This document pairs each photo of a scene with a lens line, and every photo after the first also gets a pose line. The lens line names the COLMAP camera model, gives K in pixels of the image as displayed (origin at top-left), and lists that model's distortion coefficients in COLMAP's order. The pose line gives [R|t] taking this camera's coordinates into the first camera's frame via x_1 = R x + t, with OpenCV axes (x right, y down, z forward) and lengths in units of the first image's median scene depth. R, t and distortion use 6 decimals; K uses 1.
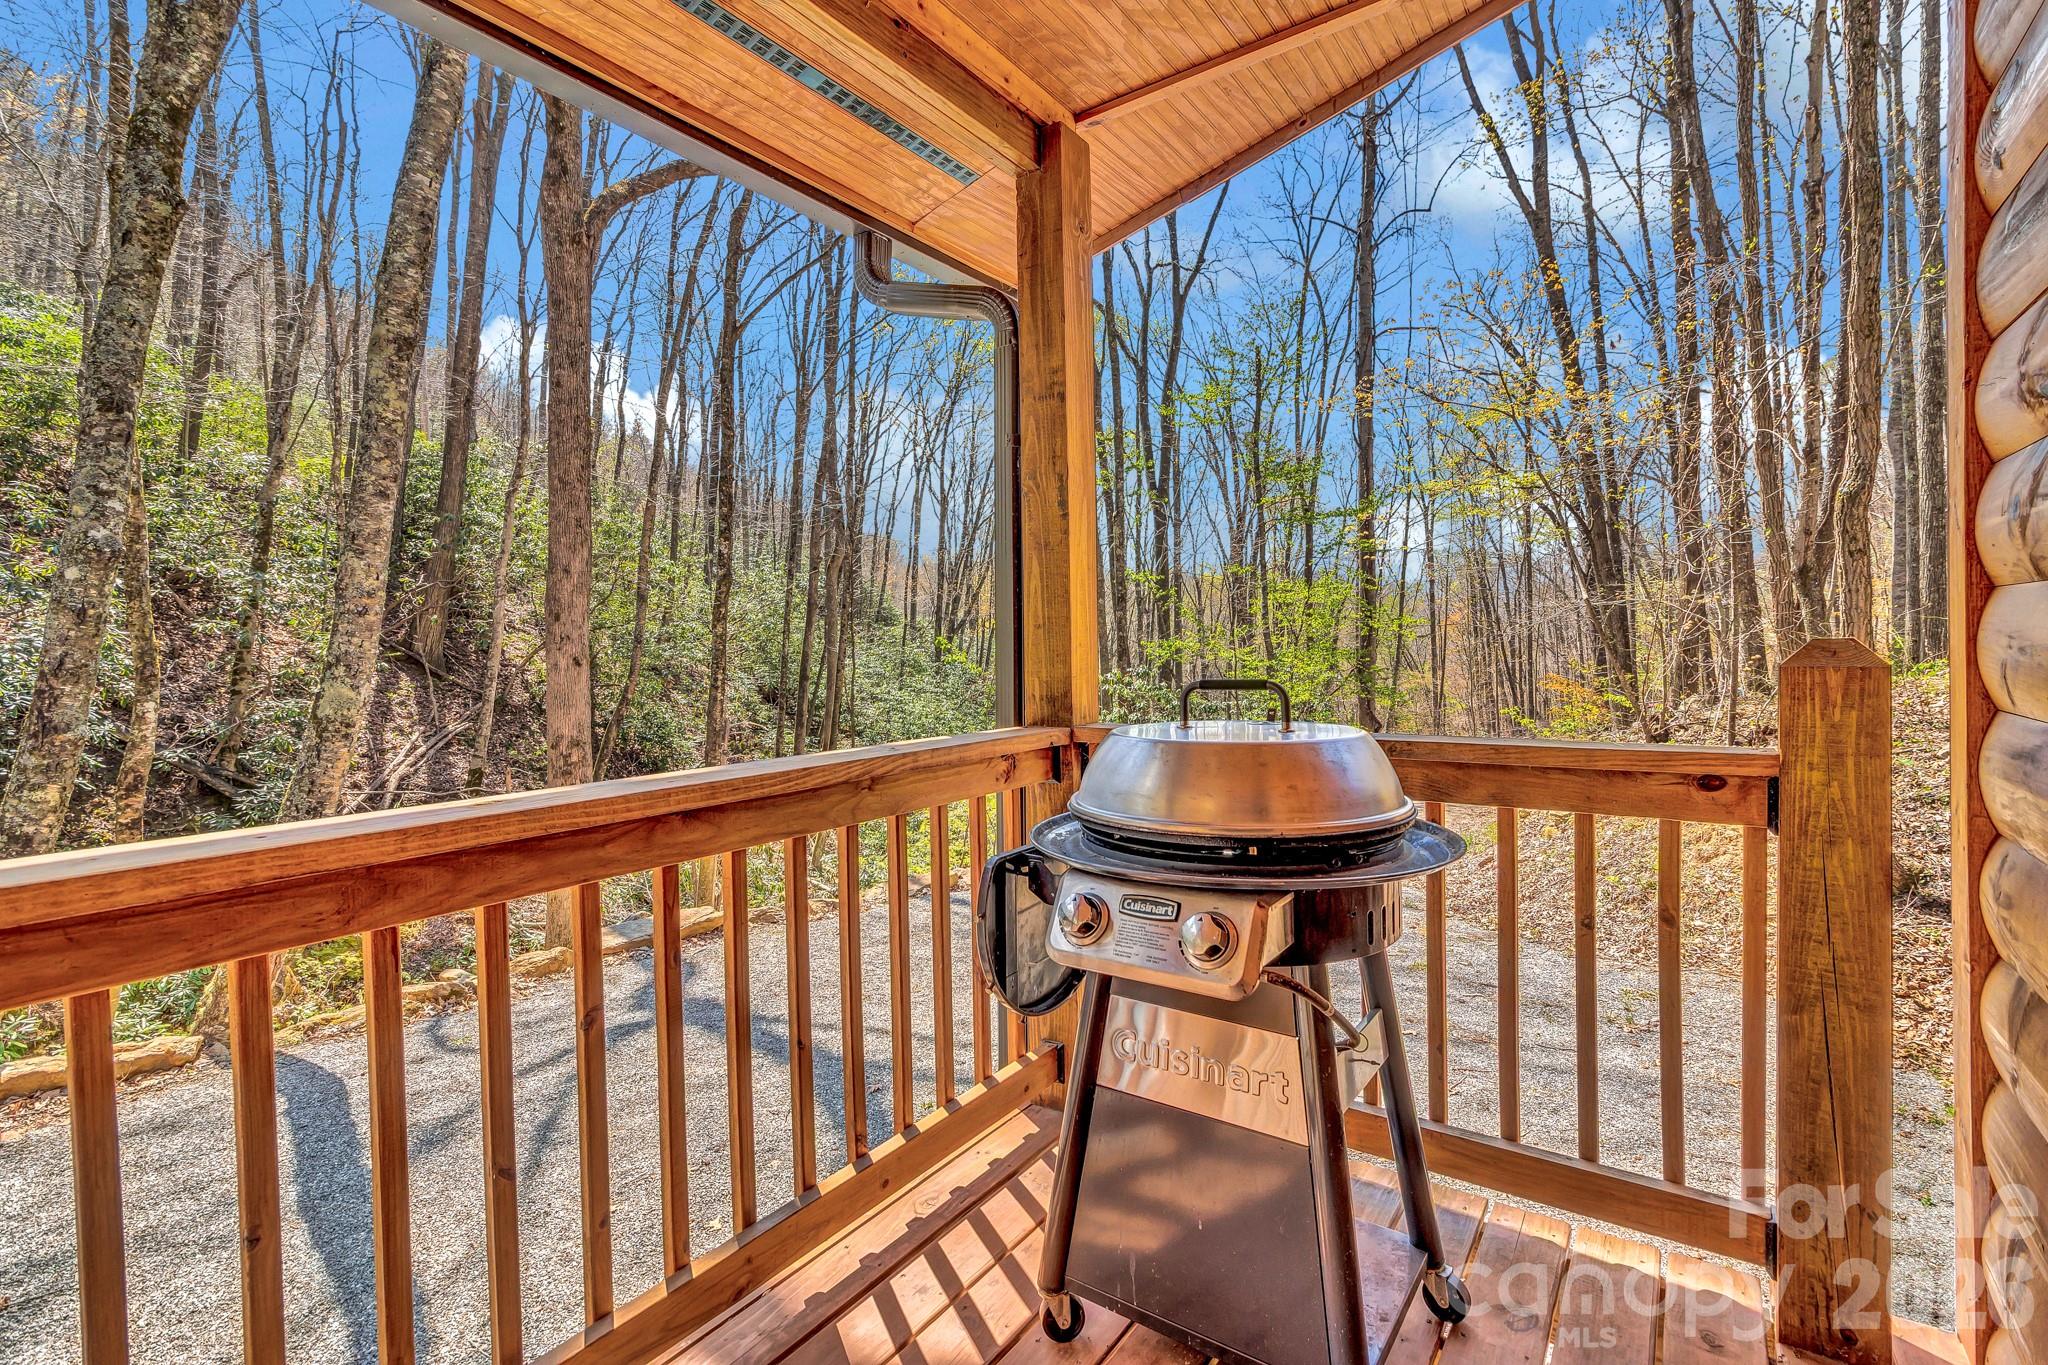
lens RADIAL K [[947.6, 0, 1025.6], [0, 947.6, 662.5], [0, 0, 1]] dist [0.000786, 0.001251]
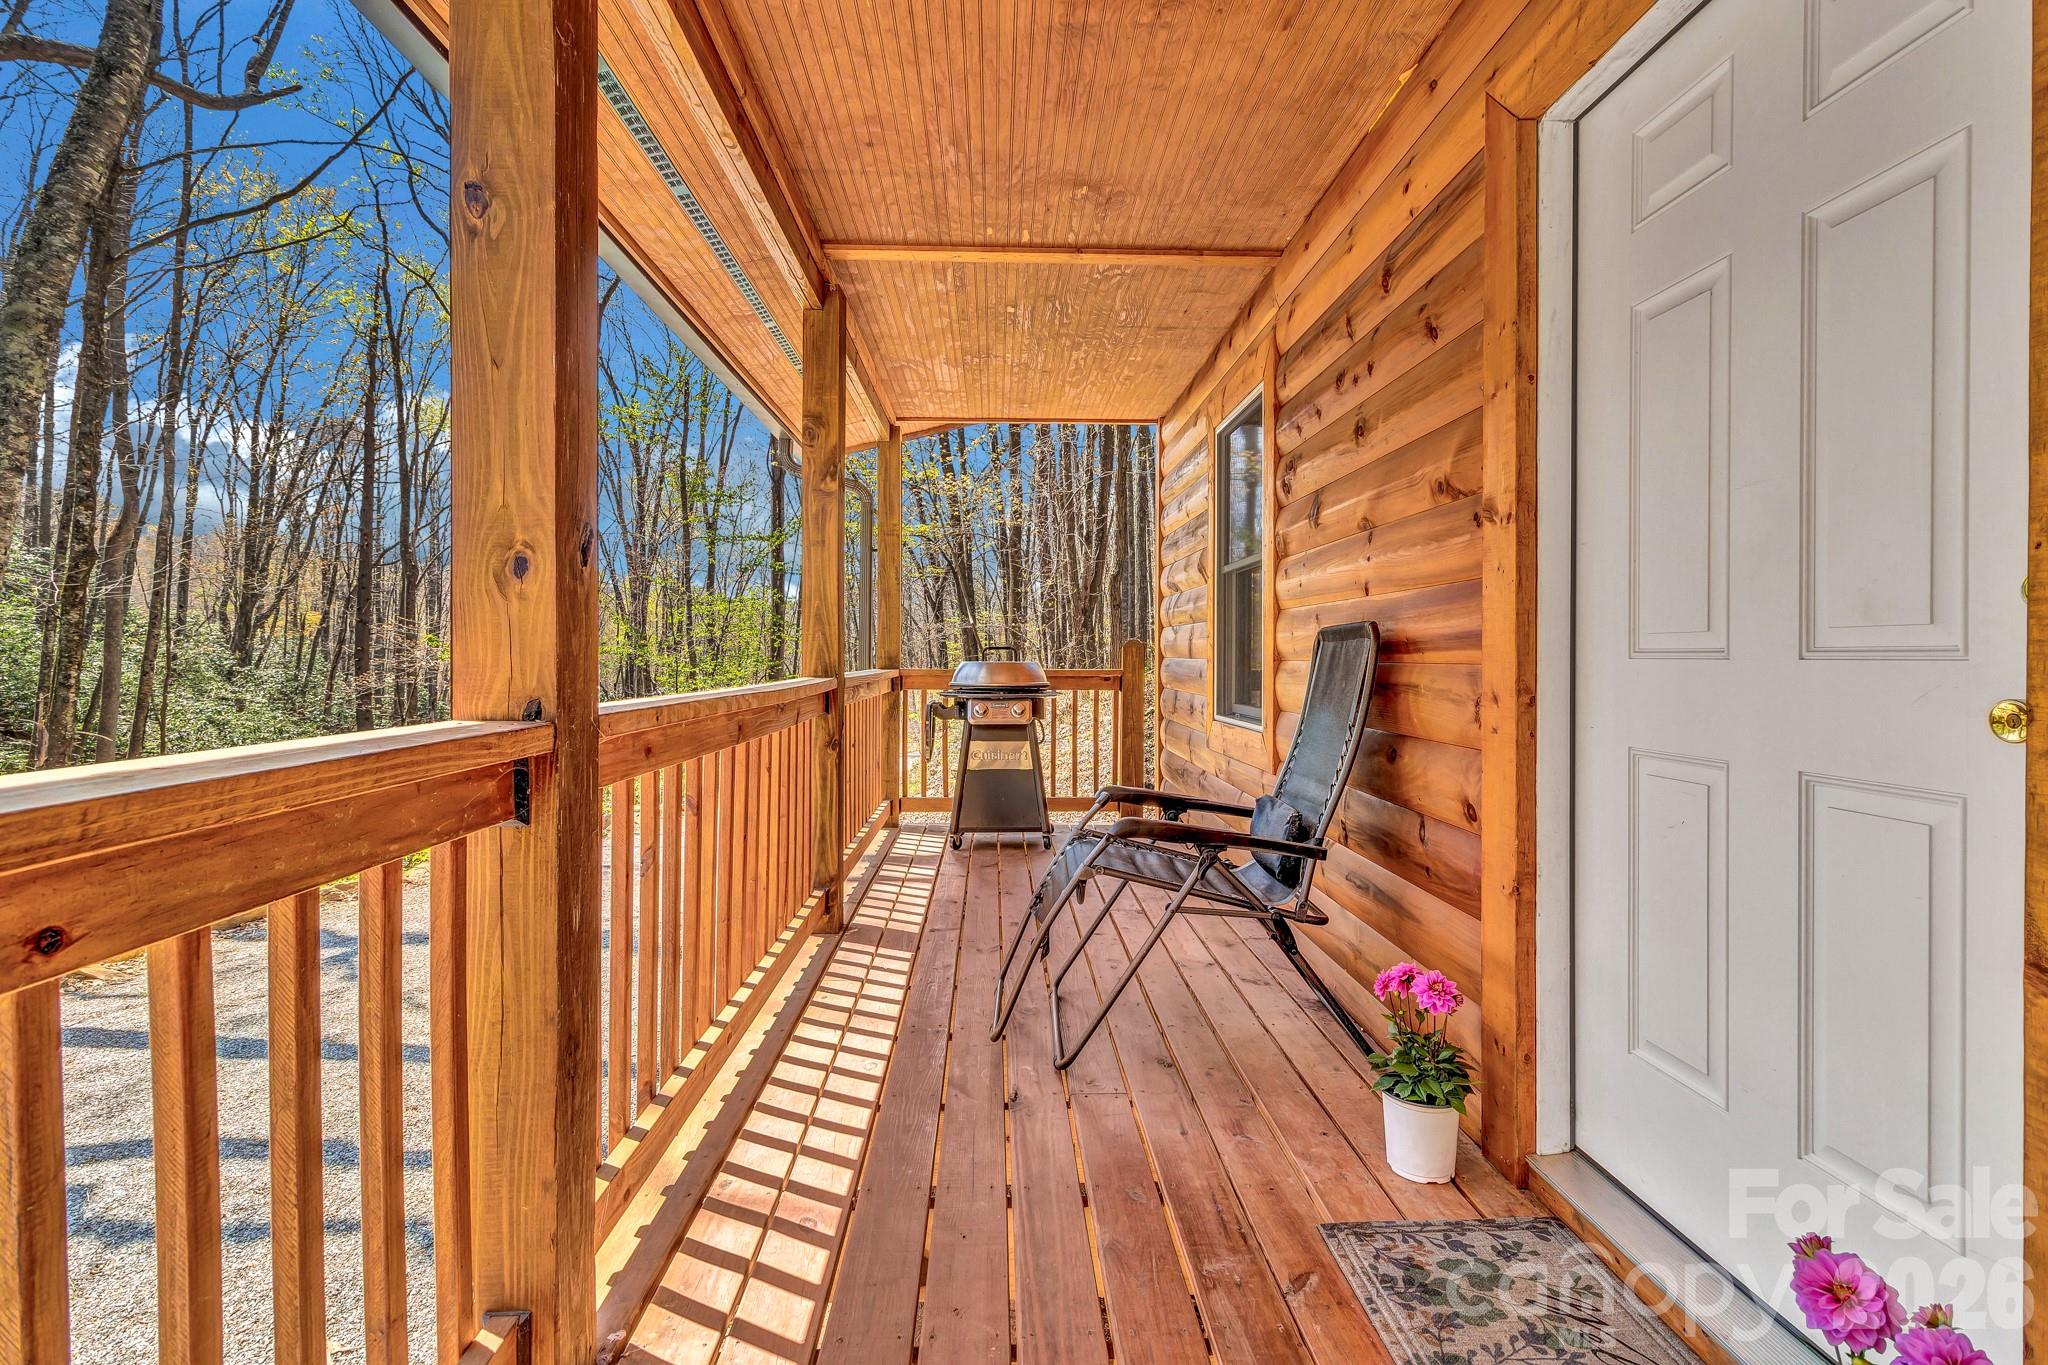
lens RADIAL K [[947.6, 0, 1031.5], [0, 947.6, 659.8], [0, 0, 1]] dist [0.000786, 0.001251]
pose [[0.795382, 0.018179, 0.605835, -0.434283], [-0.008073, 0.999779, -0.019401, 0.032929], [-0.606054, 0.010541, 0.795353, -0.434521]]
